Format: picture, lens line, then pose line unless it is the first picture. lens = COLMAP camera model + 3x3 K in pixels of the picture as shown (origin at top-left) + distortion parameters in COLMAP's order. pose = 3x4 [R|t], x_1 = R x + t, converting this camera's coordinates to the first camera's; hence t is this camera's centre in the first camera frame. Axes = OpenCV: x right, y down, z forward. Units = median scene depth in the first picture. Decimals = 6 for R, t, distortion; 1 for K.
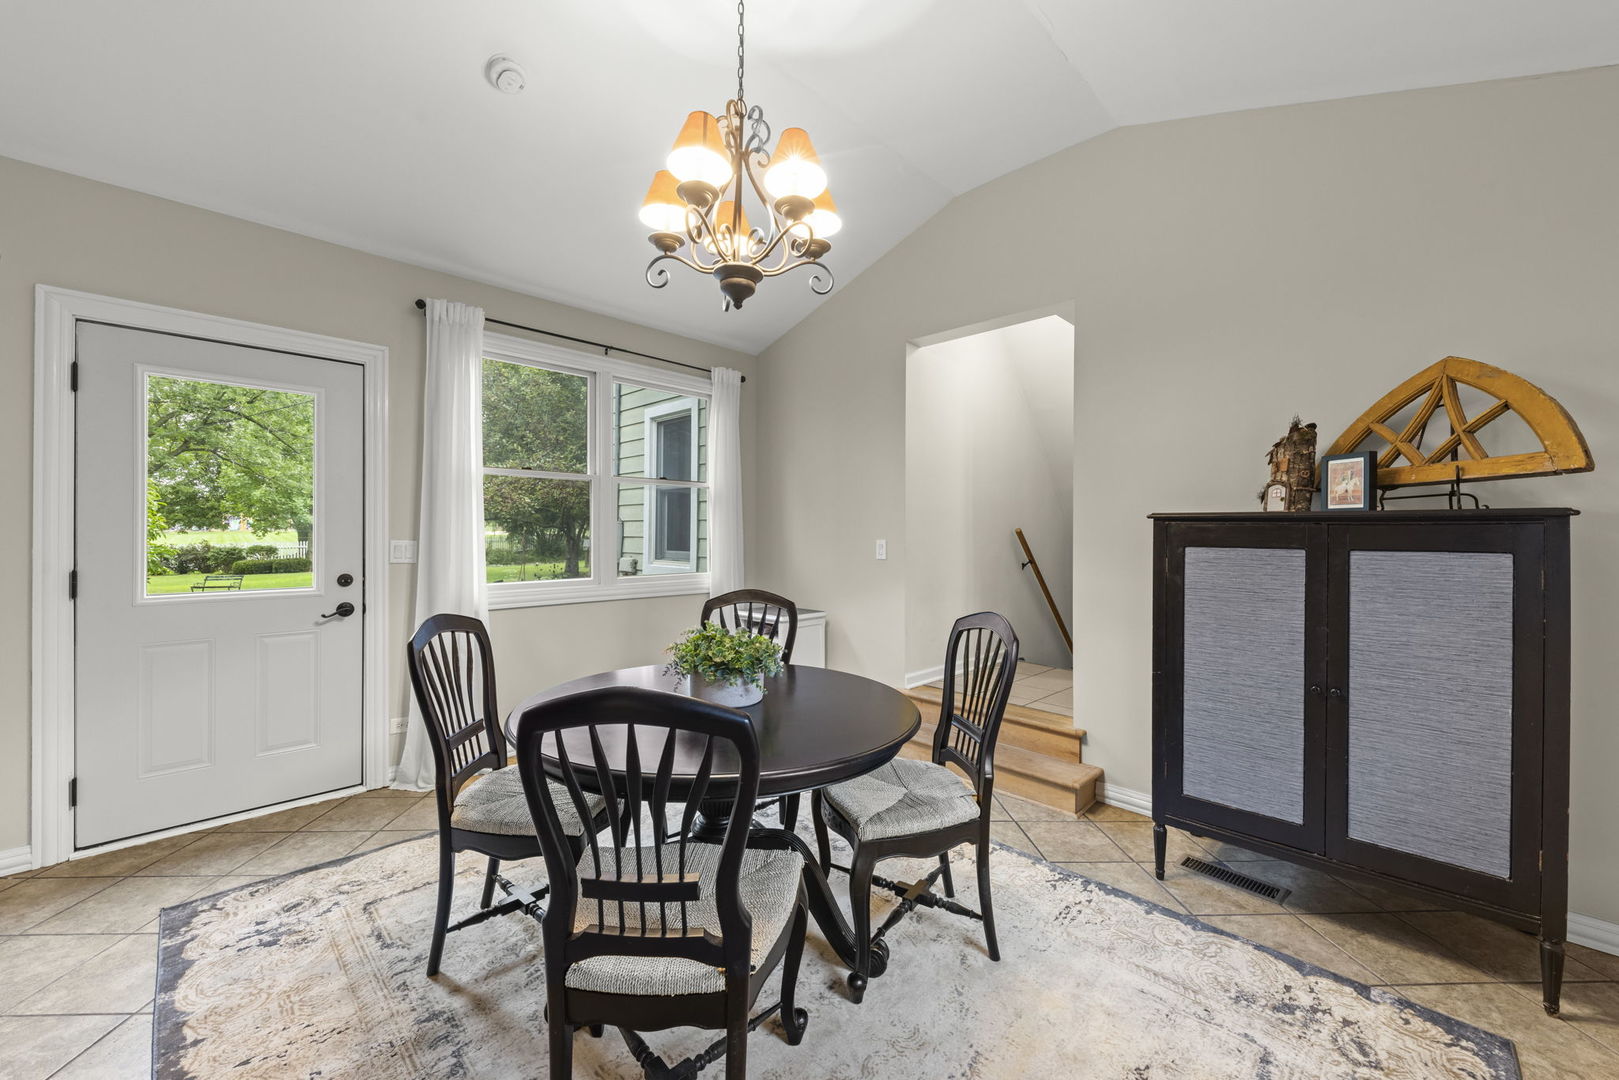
lens RADIAL K [[600.7, 0, 810.2], [0, 600.7, 533.1], [0, 0, 1]] dist [0.000230, -0.000313]
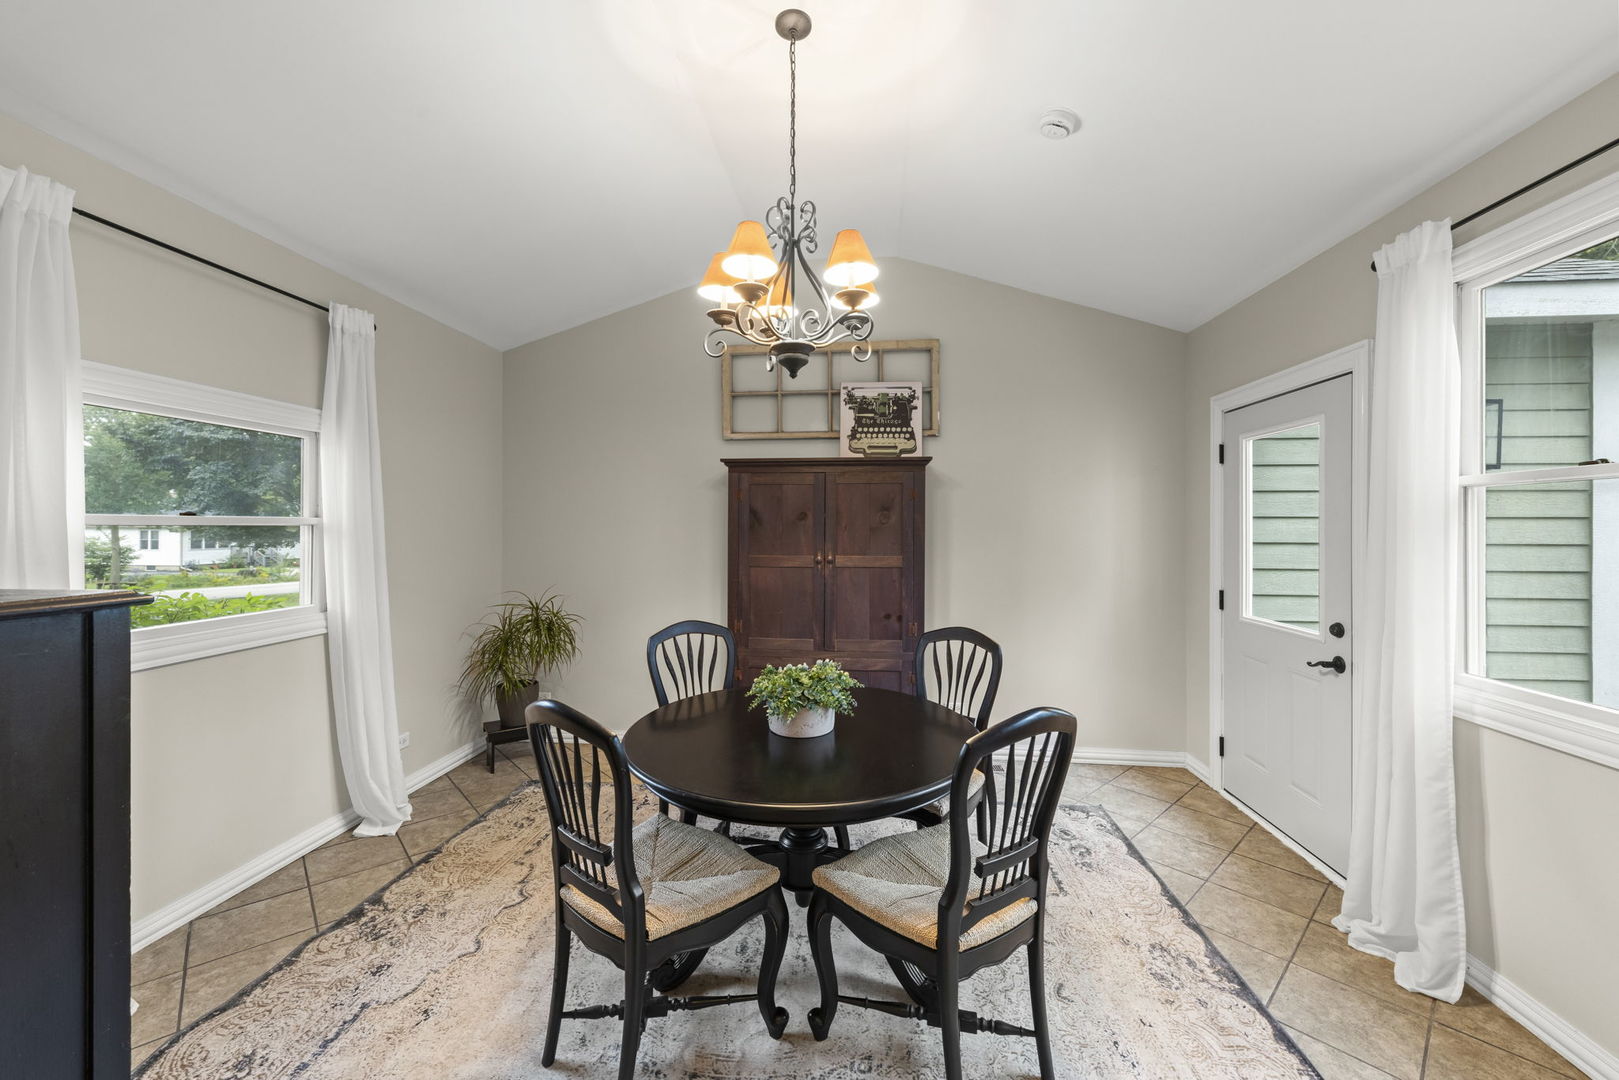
lens RADIAL K [[600.7, 0, 802.8], [0, 600.7, 533.0], [0, 0, 1]] dist [0.000230, -0.000313]
pose [[-0.764803, -0.005984, -0.644236, 0.352041], [-0.012000, 0.999916, 0.004958, -0.054137], [0.644152, 0.011522, -0.764811, 1.127423]]
